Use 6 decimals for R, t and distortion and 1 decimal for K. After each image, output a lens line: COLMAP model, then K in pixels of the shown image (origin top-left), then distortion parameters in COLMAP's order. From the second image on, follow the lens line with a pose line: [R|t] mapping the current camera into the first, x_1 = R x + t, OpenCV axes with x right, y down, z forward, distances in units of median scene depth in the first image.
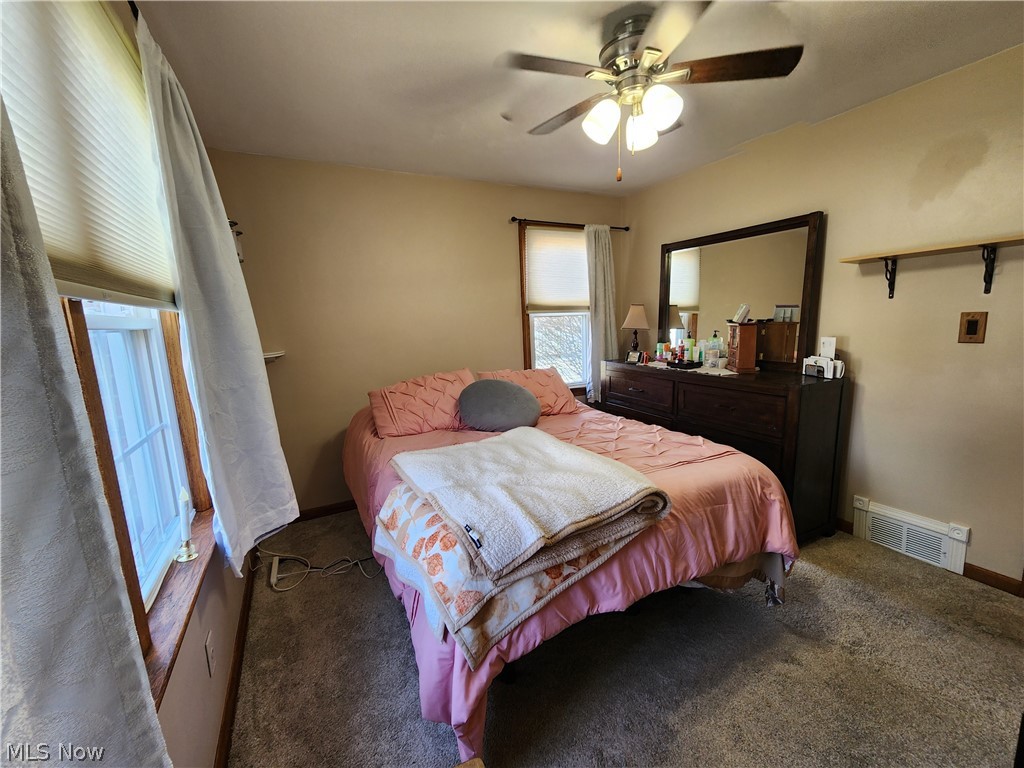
lens RADIAL K [[425.0, 0, 511.8], [0, 425.0, 385.5], [0, 0, 1]] dist [-0.000368, 0.001045]
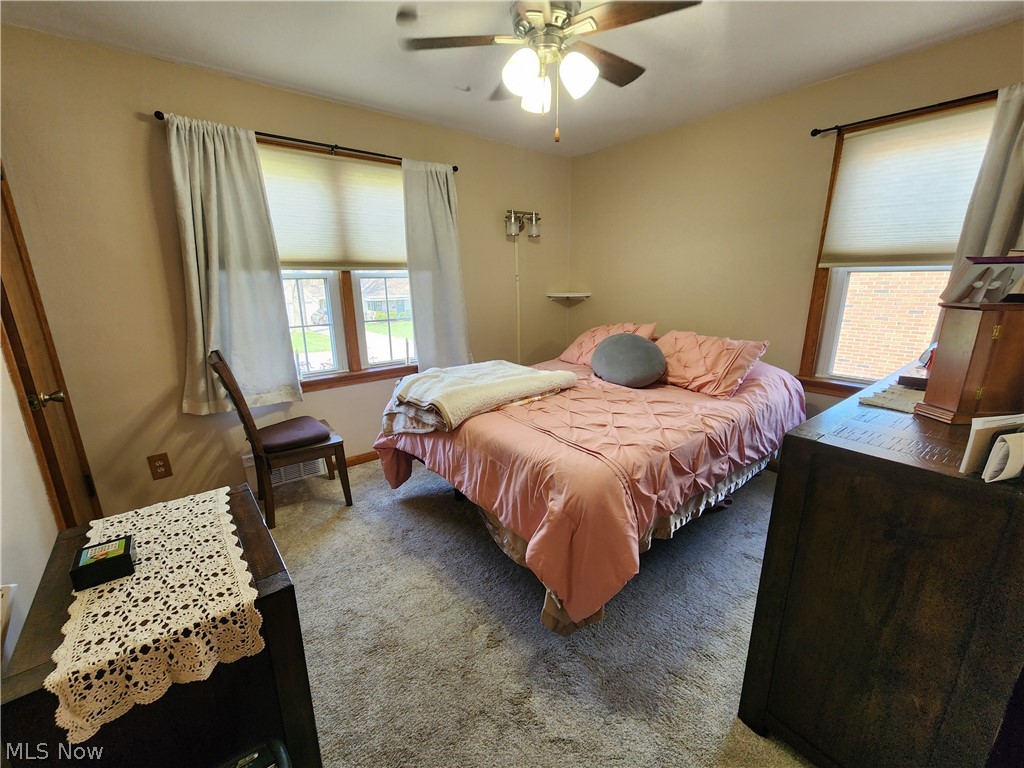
lens RADIAL K [[425.0, 0, 511.8], [0, 425.0, 385.5], [0, 0, 1]] dist [-0.000368, 0.001045]
pose [[0.195951, 0.278462, -0.940246, 1.347998], [-0.149429, 0.956115, 0.252021, -0.166368], [0.969162, 0.091116, 0.228962, 0.718095]]
